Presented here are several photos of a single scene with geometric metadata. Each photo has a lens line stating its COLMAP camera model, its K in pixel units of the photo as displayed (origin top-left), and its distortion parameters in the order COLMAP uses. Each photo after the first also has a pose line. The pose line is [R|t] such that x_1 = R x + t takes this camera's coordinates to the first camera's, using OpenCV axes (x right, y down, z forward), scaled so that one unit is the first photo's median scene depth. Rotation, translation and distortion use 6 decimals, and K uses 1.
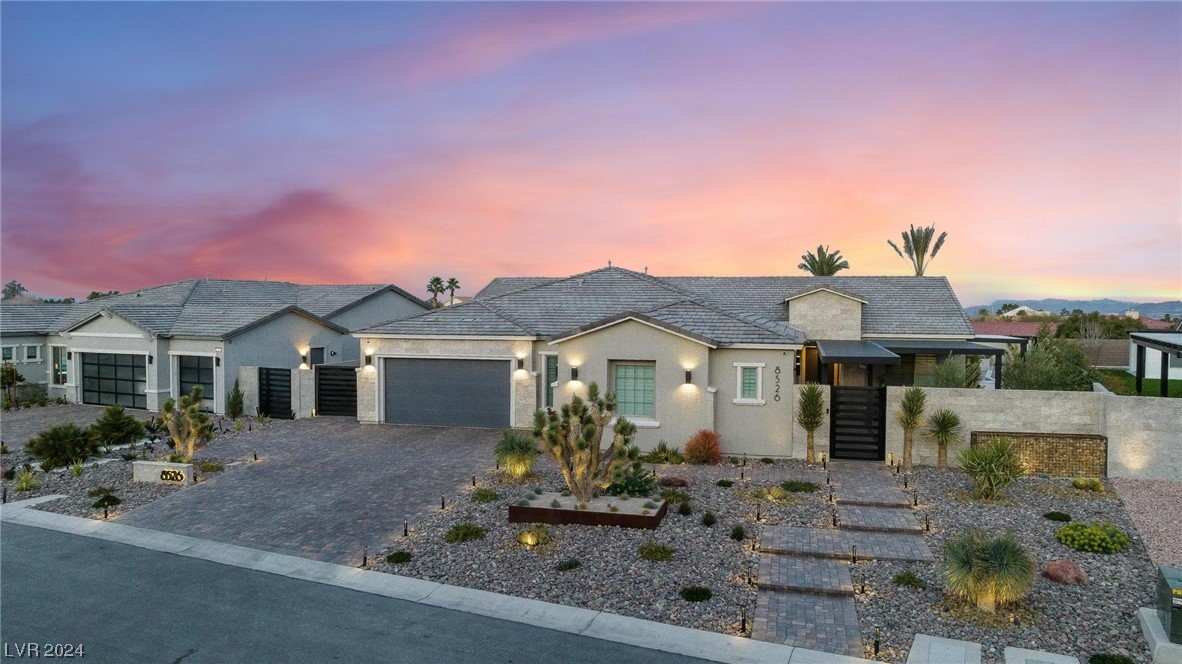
lens RADIAL K [[830.5, 0, 589.0], [0, 830.5, 334.9], [0, 0, 1]] dist [-0.025232, 0.035102]
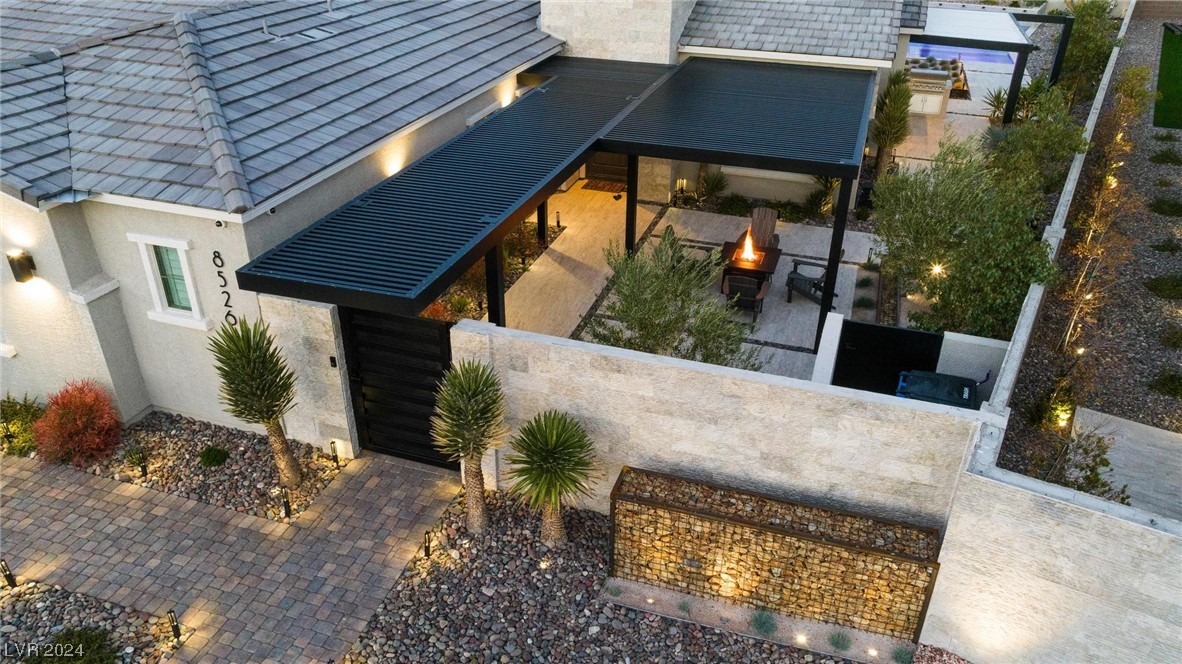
lens RADIAL K [[850.8, 0, 564.4], [0, 850.8, 334.6], [0, 0, 1]] dist [-0.042839, -0.002594]
pose [[0.996032, 0.038750, -0.080117, 0.461036], [0.001757, 0.891496, 0.453025, -0.121198], [0.088979, -0.451368, 0.887891, 0.664827]]
